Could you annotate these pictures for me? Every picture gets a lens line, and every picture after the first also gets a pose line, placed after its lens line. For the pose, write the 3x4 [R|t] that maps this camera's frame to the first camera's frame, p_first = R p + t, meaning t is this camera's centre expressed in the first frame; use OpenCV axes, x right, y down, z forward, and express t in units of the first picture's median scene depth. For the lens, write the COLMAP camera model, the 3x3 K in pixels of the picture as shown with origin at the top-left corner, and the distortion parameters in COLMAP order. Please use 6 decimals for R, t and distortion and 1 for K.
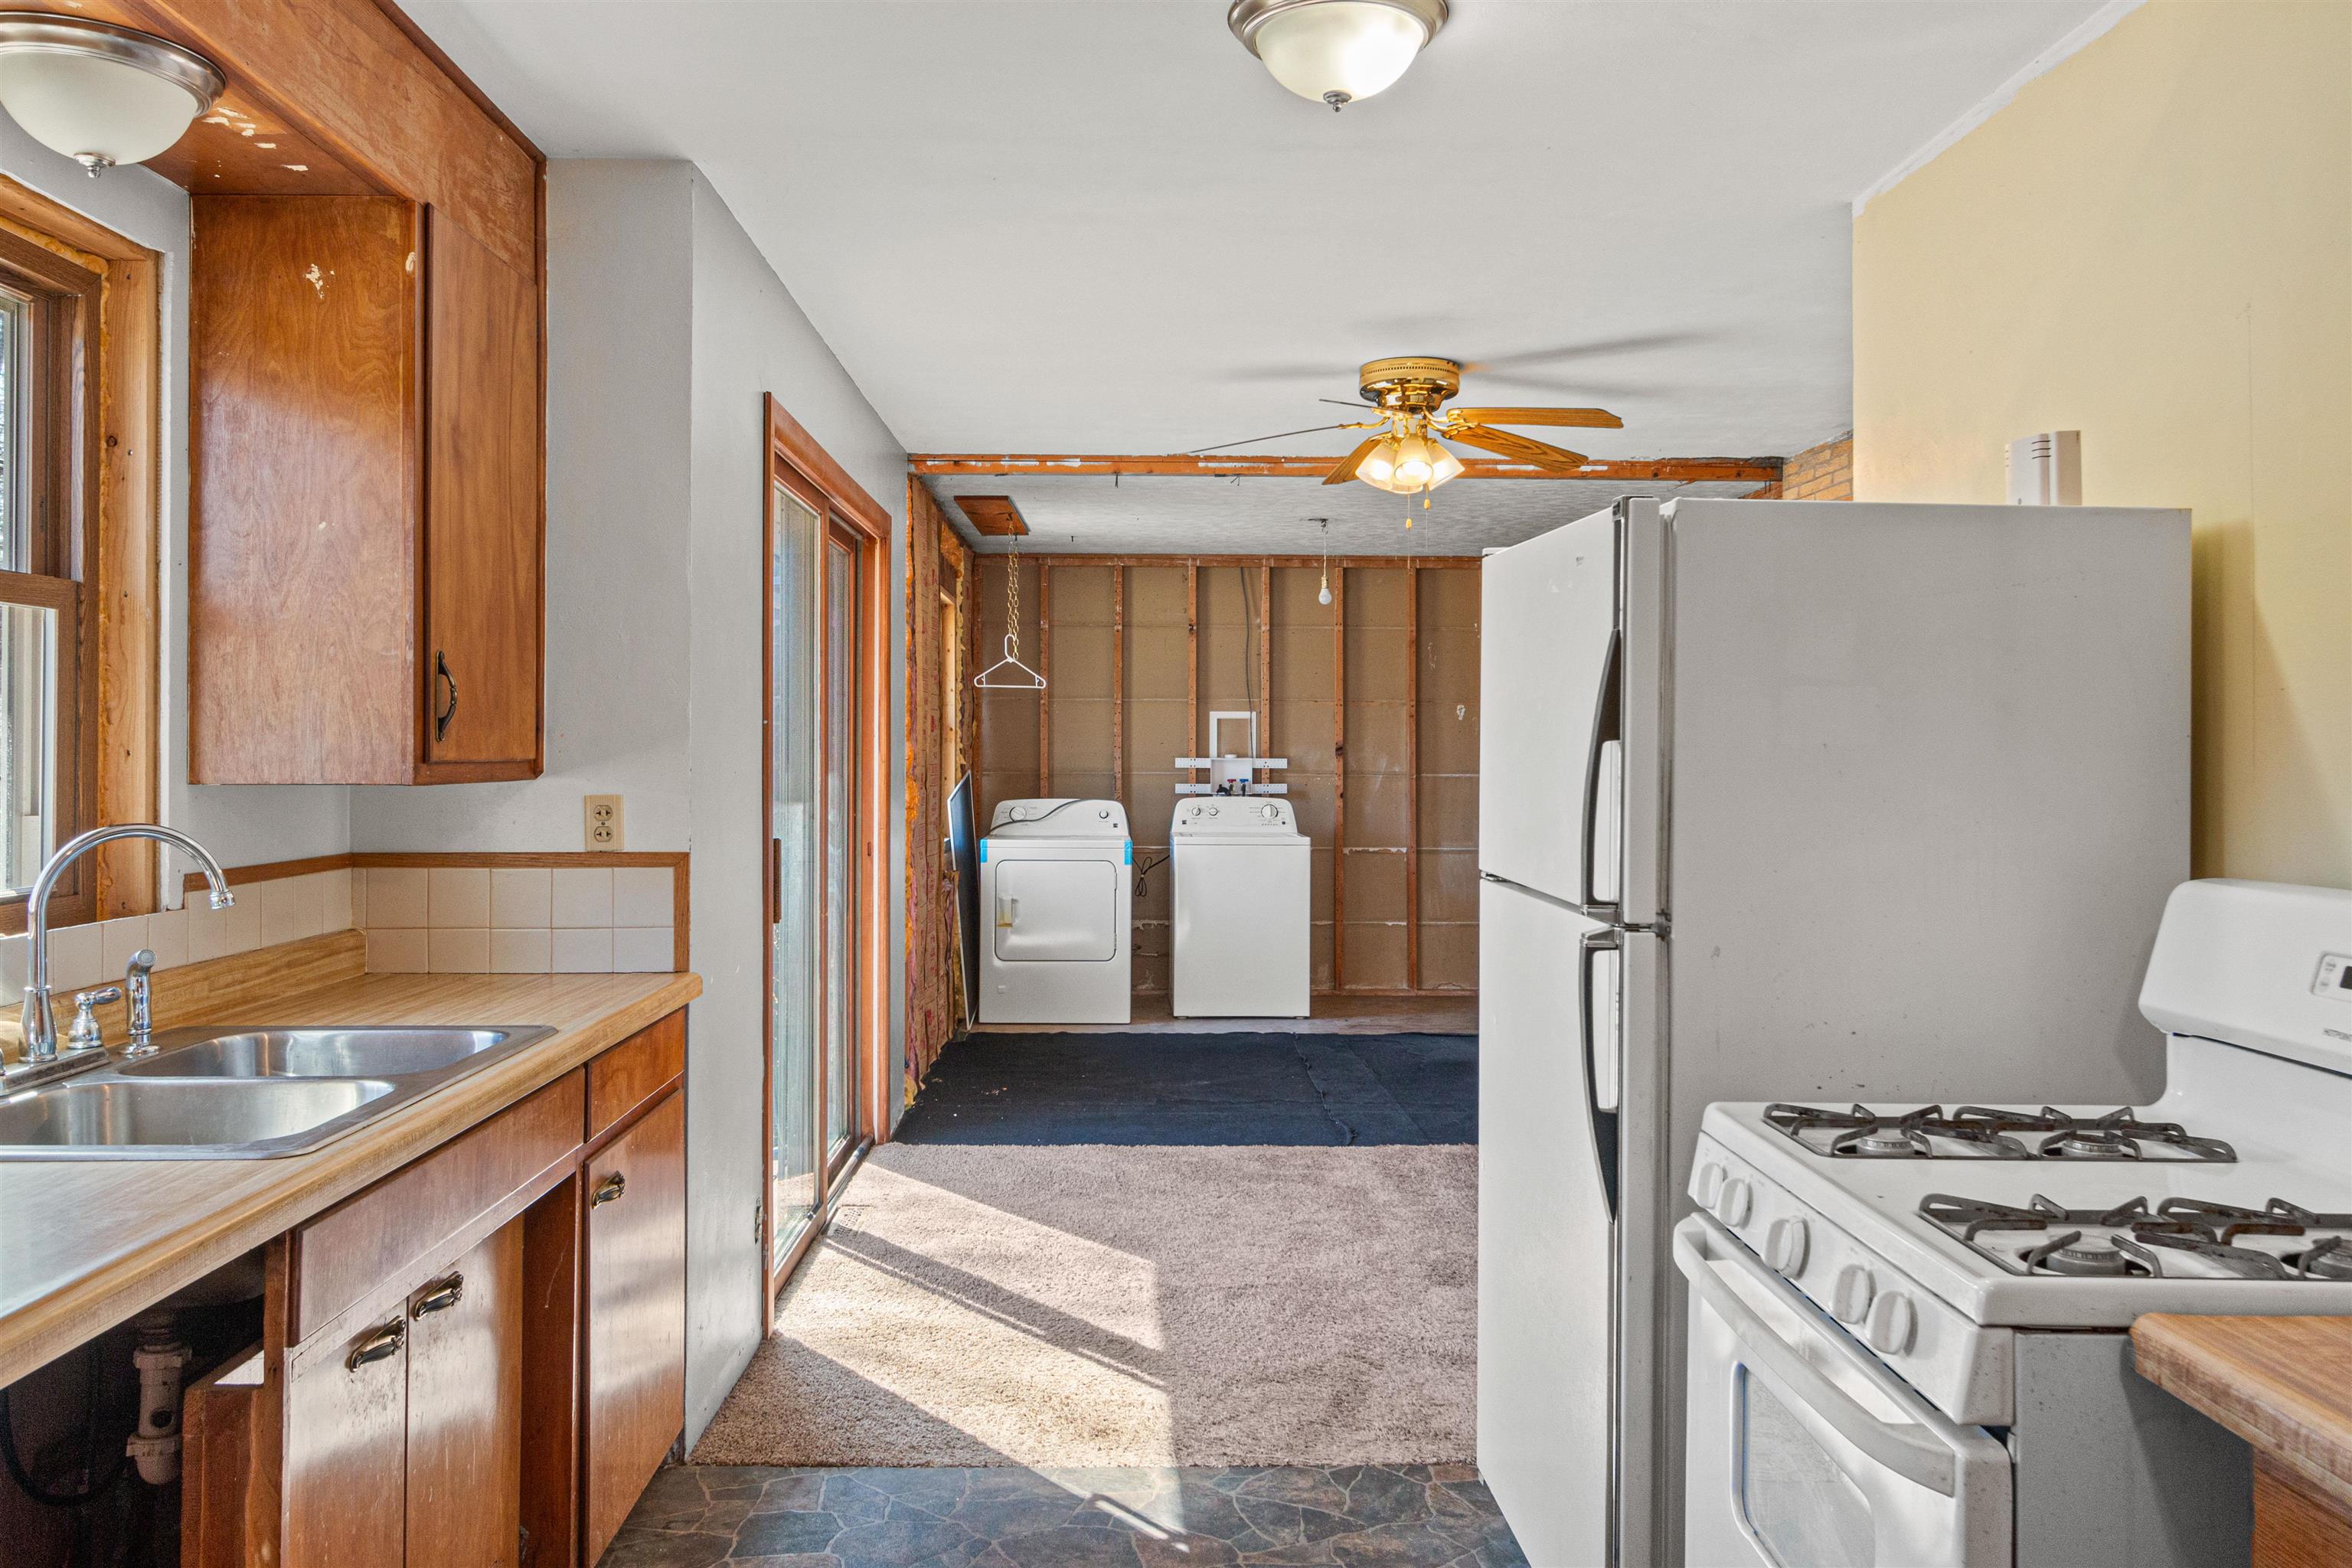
lens RADIAL K [[1767.6, 0, 1174.0], [0, 1767.6, 737.1], [0, 0, 1]] dist [0.000809, 0.000151]
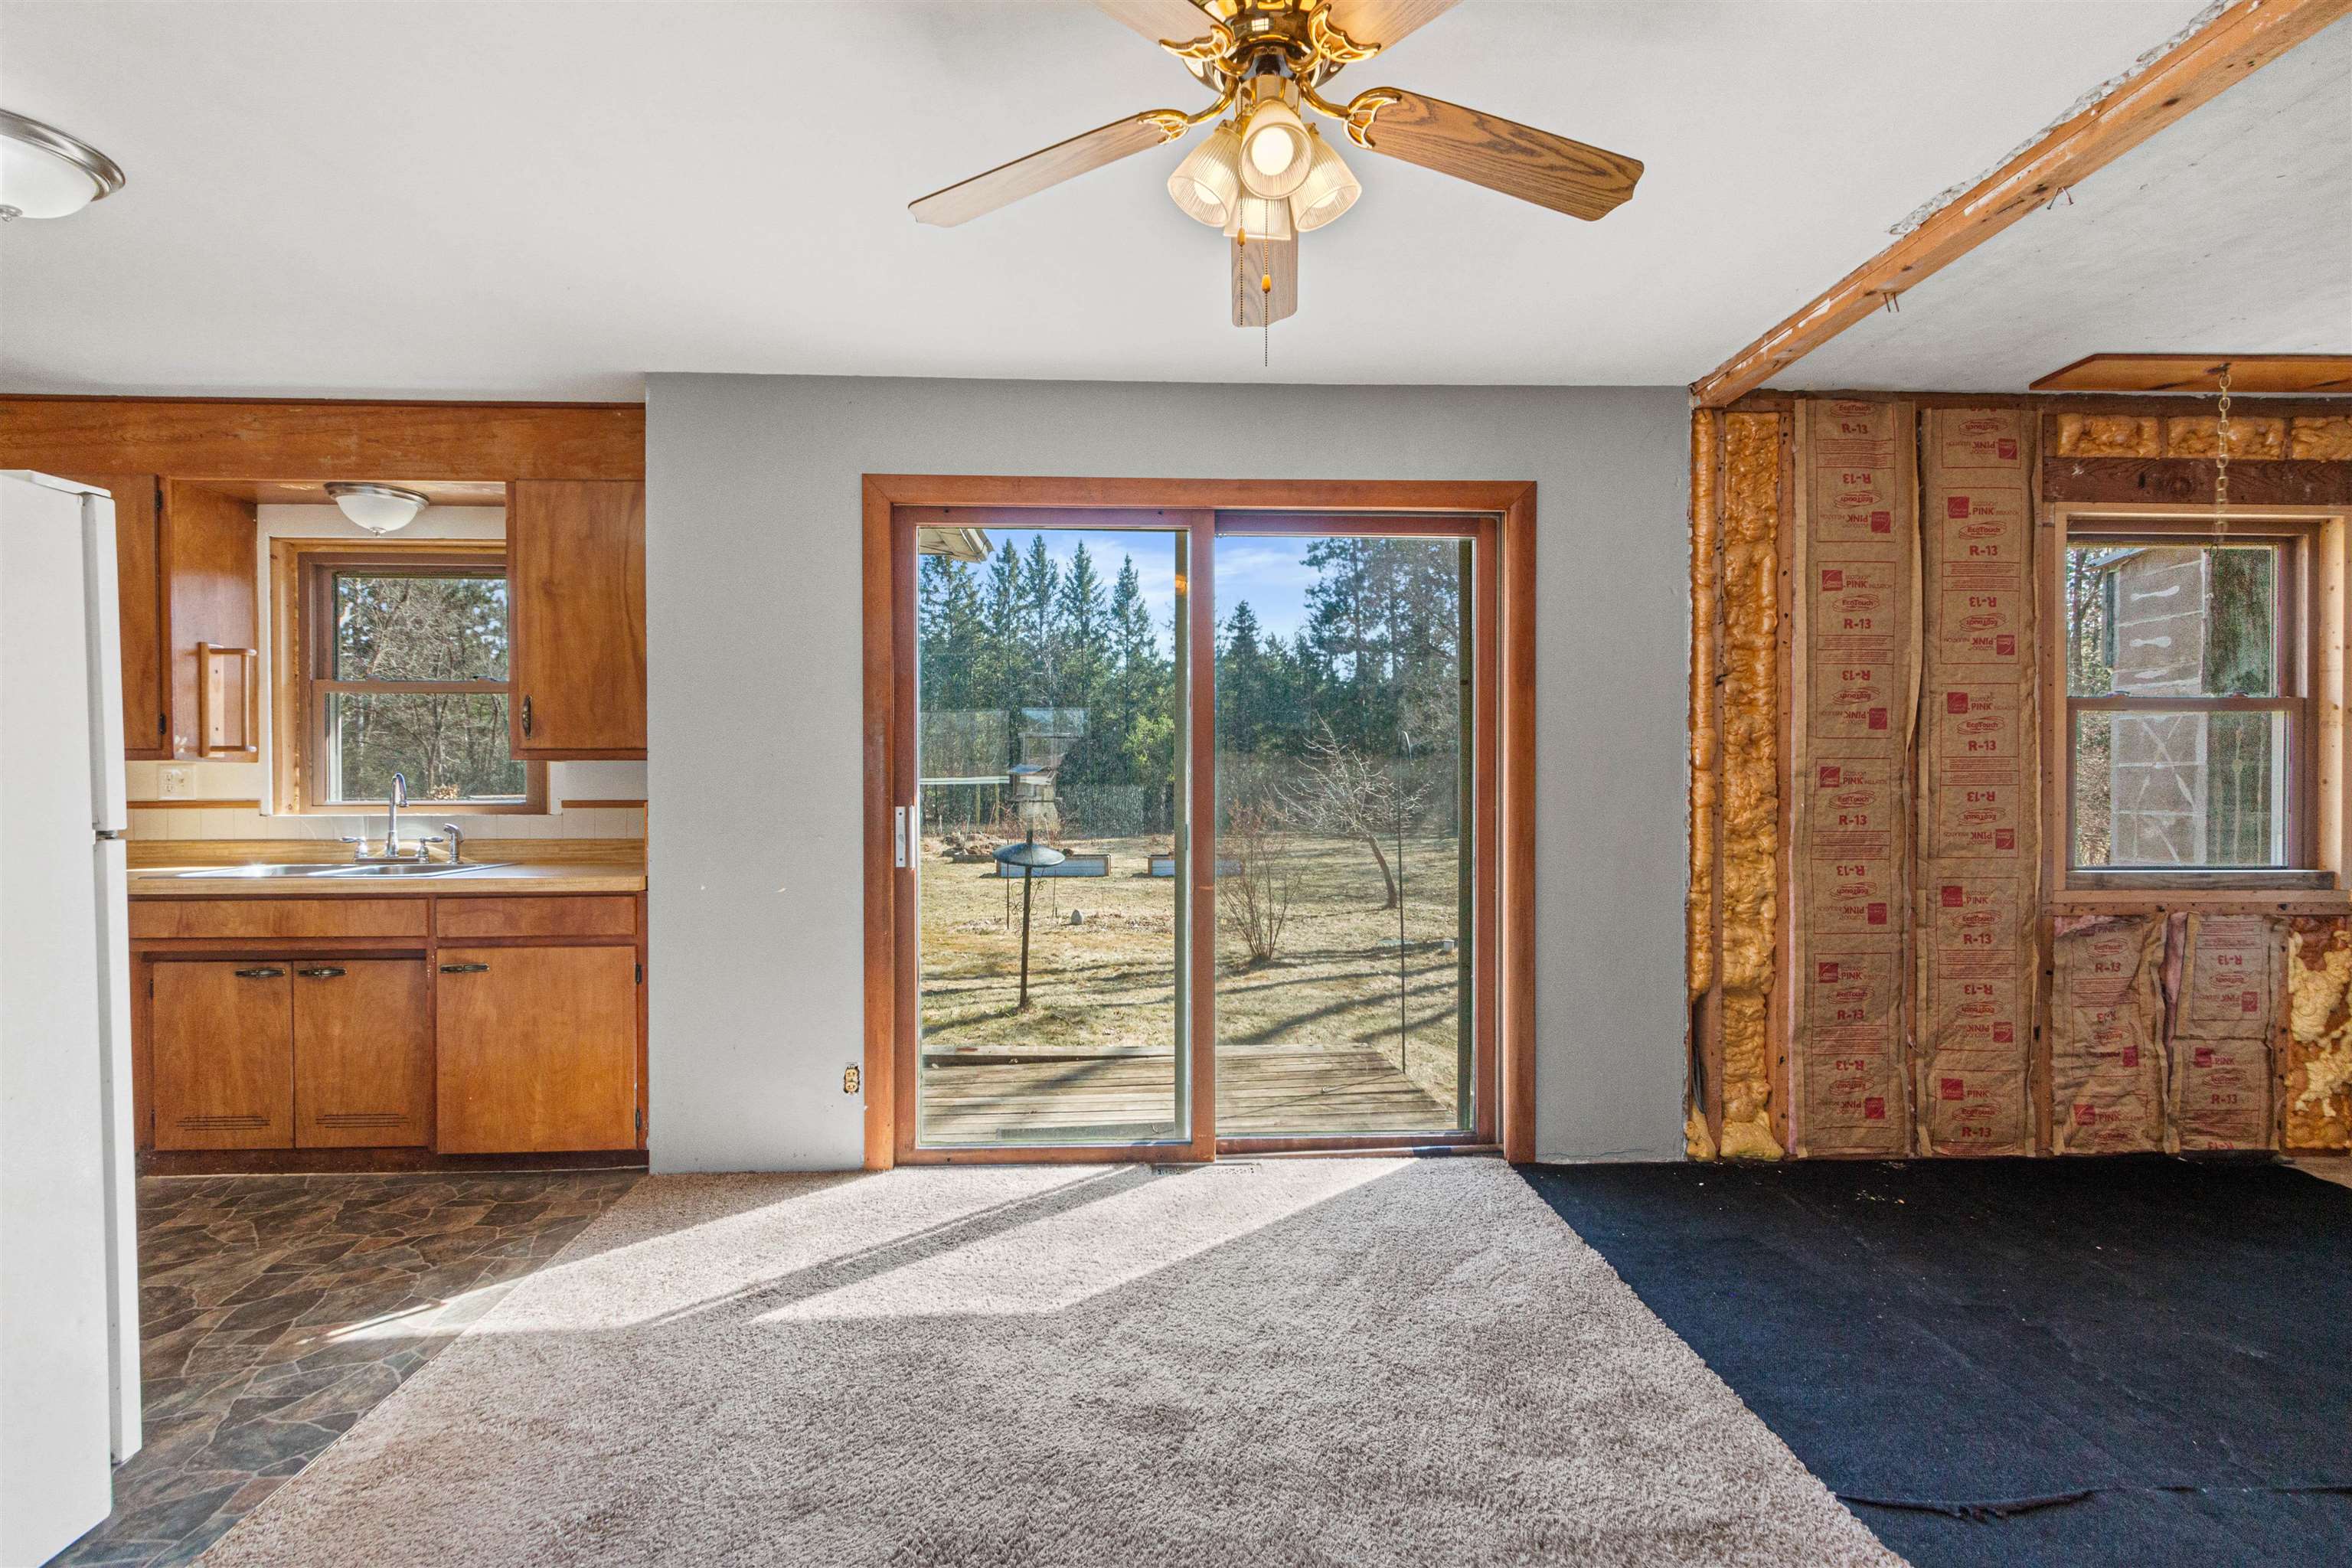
lens RADIAL K [[1090.4, 0, 1172.5], [0, 1090.4, 790.0], [0, 0, 1]] dist [0.002831, 0.000737]
pose [[0.015246, 0.006510, -0.999863, 0.244510], [0.006105, 0.999960, 0.006603, 0.018805], [0.999865, -0.006205, 0.015206, 0.494380]]
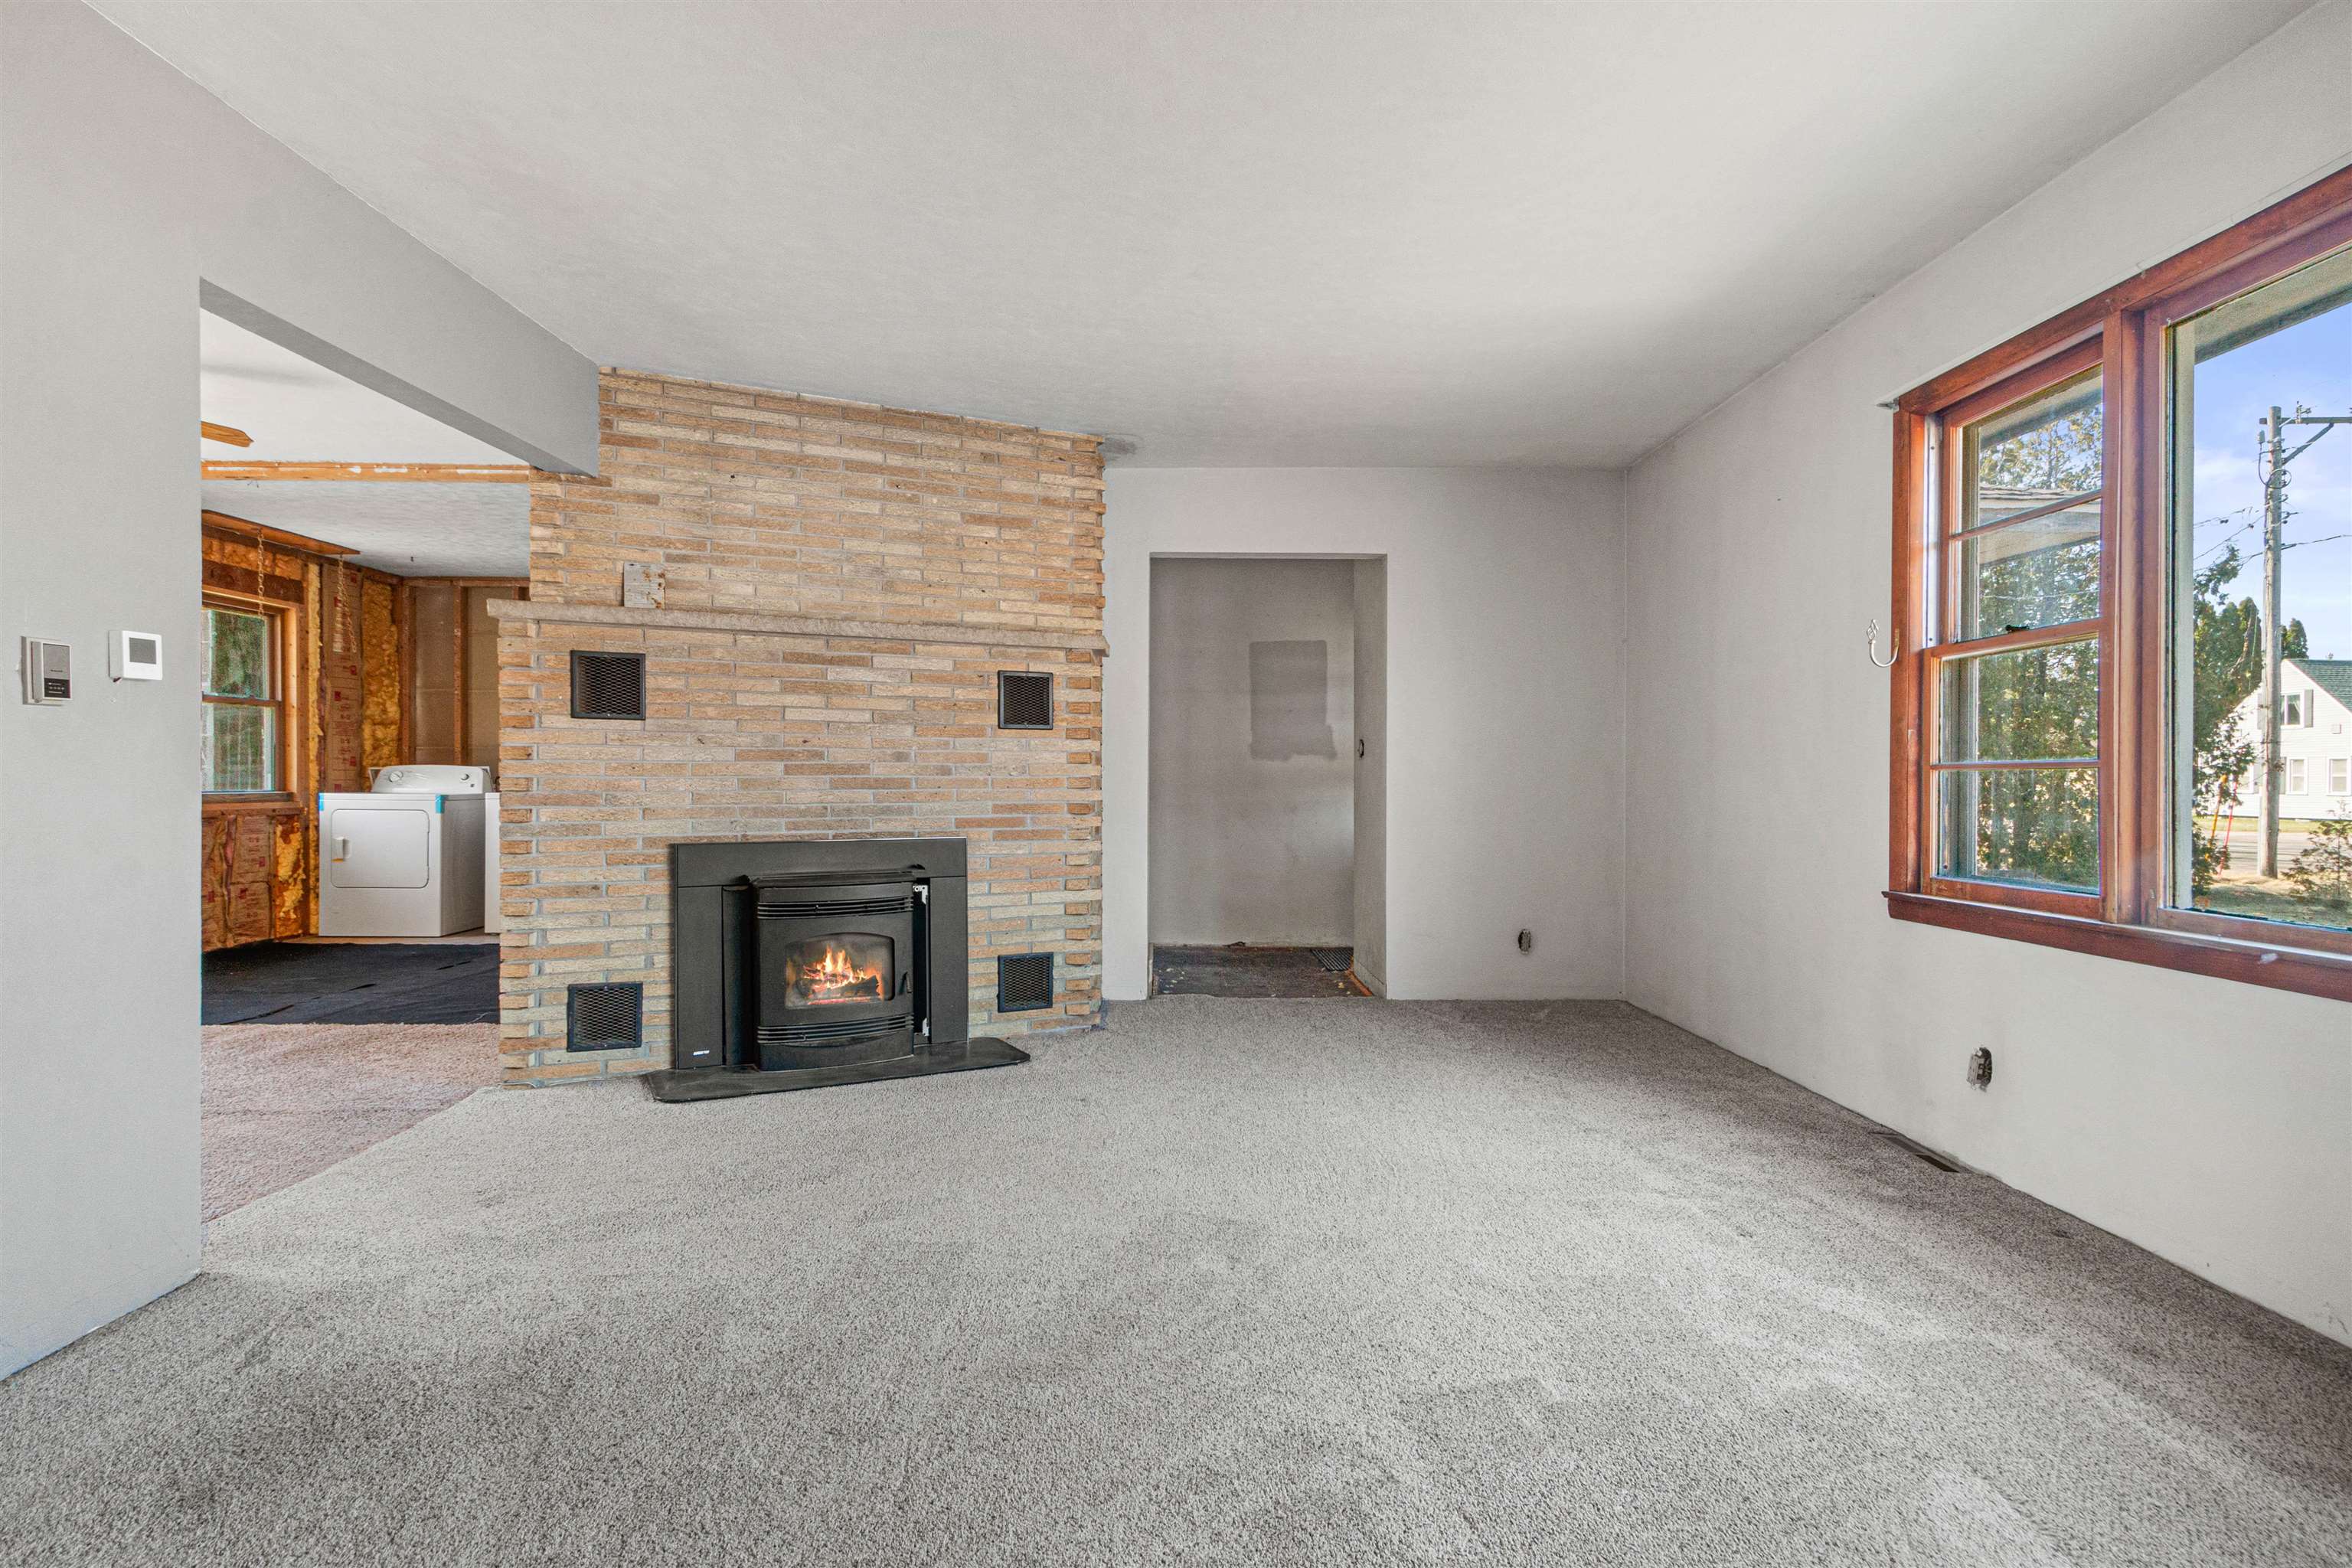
lens RADIAL K [[1227.4, 0, 1176.0], [0, 1227.4, 784.0], [0, 0, 1]] dist [0.001229, 0.000169]
pose [[0.999854, 0.003029, -0.016825, 0.463622], [-0.002799, 0.999903, 0.013620, 0.033086], [0.016864, -0.013571, 0.999766, 0.111964]]
